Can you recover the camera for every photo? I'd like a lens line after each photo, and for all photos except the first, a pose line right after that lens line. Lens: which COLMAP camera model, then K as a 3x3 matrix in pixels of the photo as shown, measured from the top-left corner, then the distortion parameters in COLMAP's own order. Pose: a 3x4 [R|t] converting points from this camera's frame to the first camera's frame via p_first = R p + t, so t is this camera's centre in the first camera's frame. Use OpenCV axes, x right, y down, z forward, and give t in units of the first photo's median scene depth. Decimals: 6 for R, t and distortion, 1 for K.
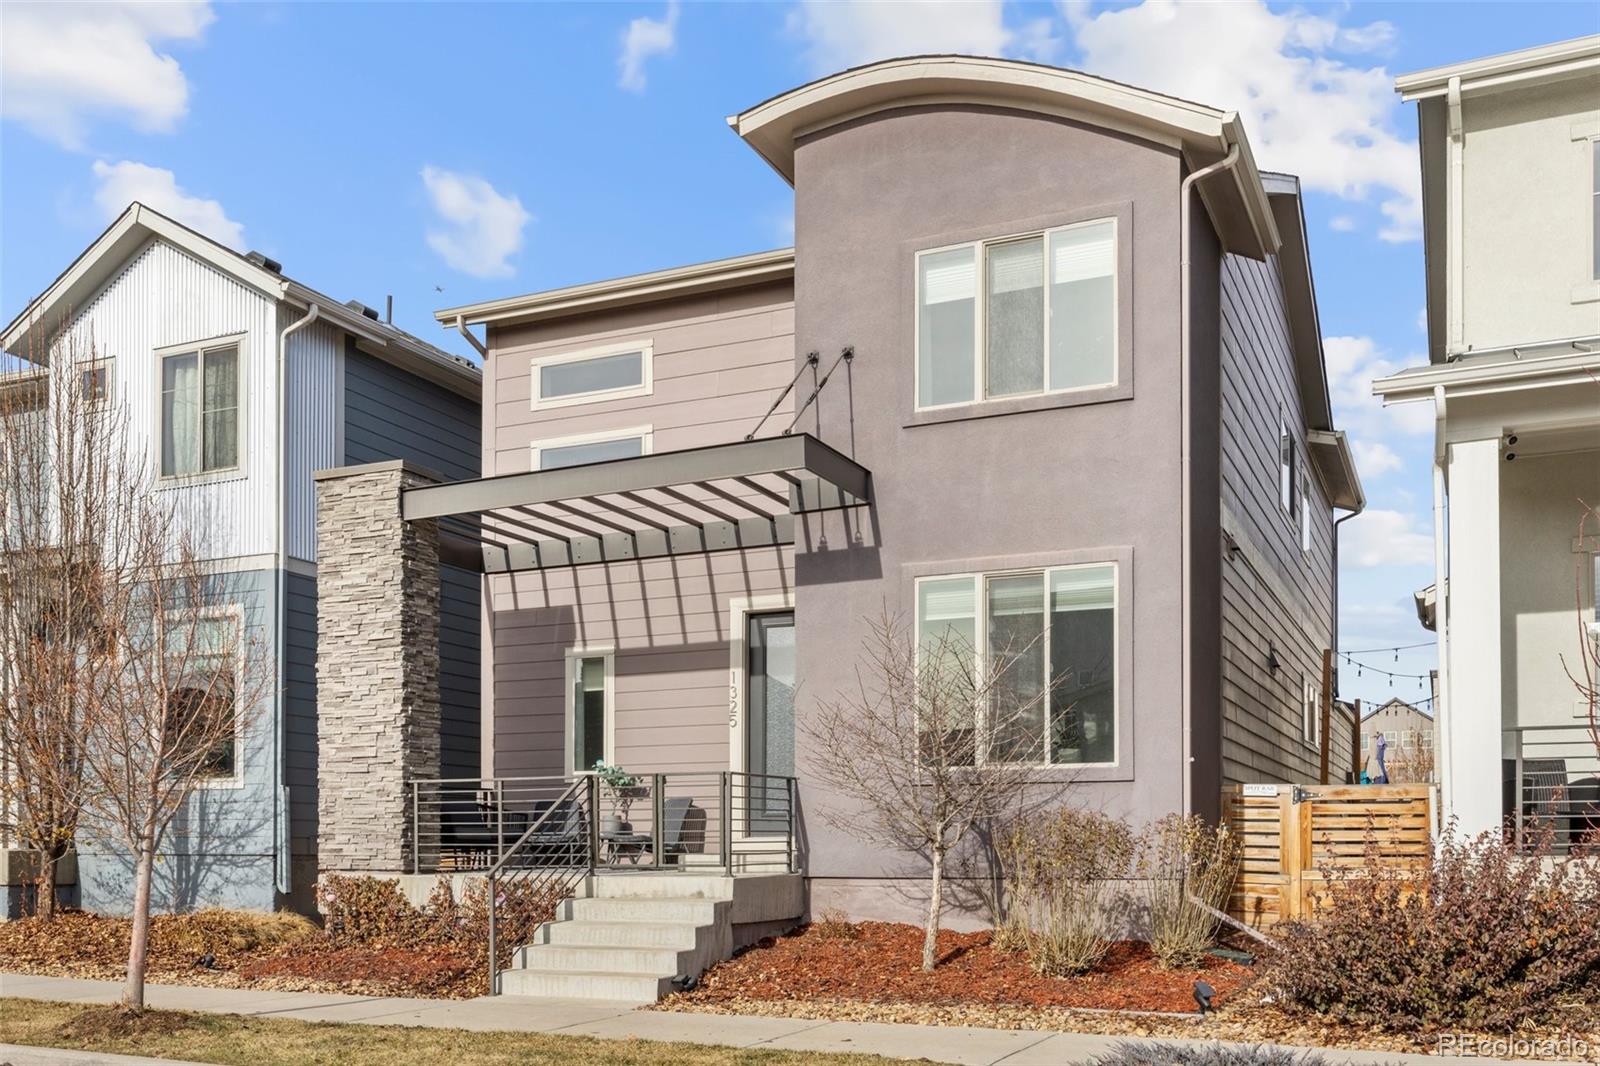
lens RADIAL K [[1466.2, 0, 802.7], [0, 1466.2, 540.8], [0, 0, 1]] dist [-0.006502, -0.003601]
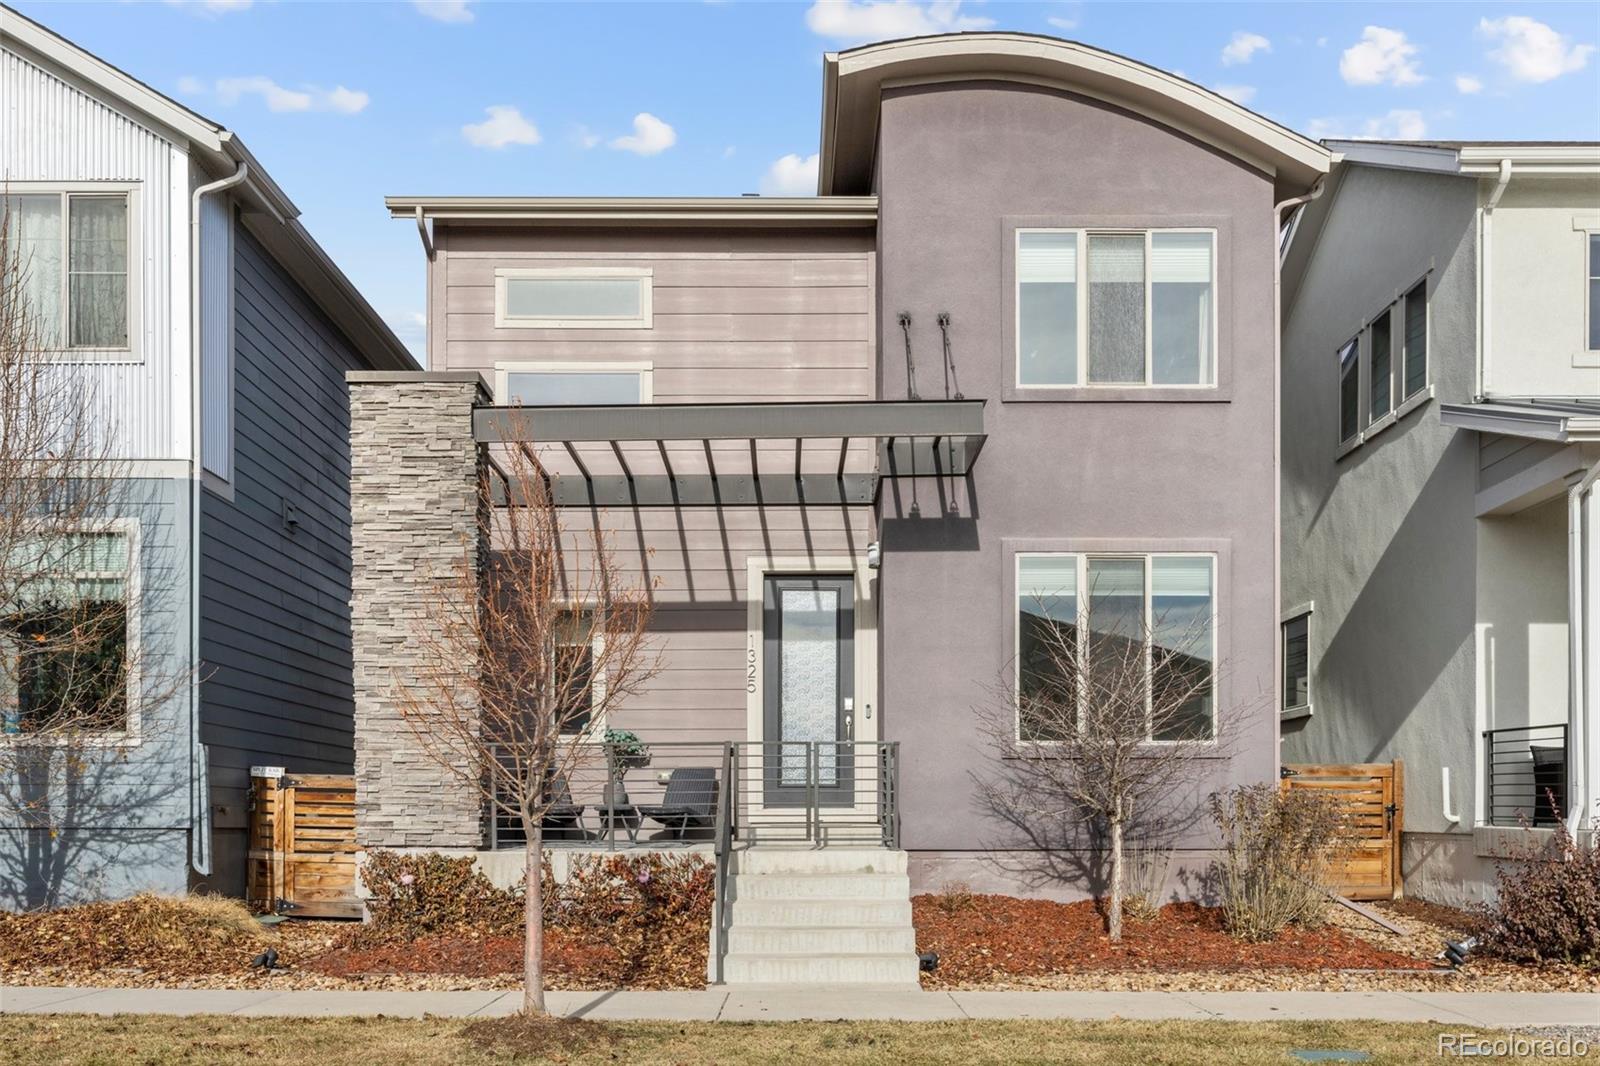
lens RADIAL K [[1486.6, 0, 800.0], [0, 1486.6, 533.0], [0, 0, 1]] dist [-0.005904, -0.001318]
pose [[0.909802, 0.078218, 0.407605, -0.451525], [-0.085843, 0.996309, 0.000419, 0.022732], [-0.406068, -0.035371, 0.913158, 0.122135]]
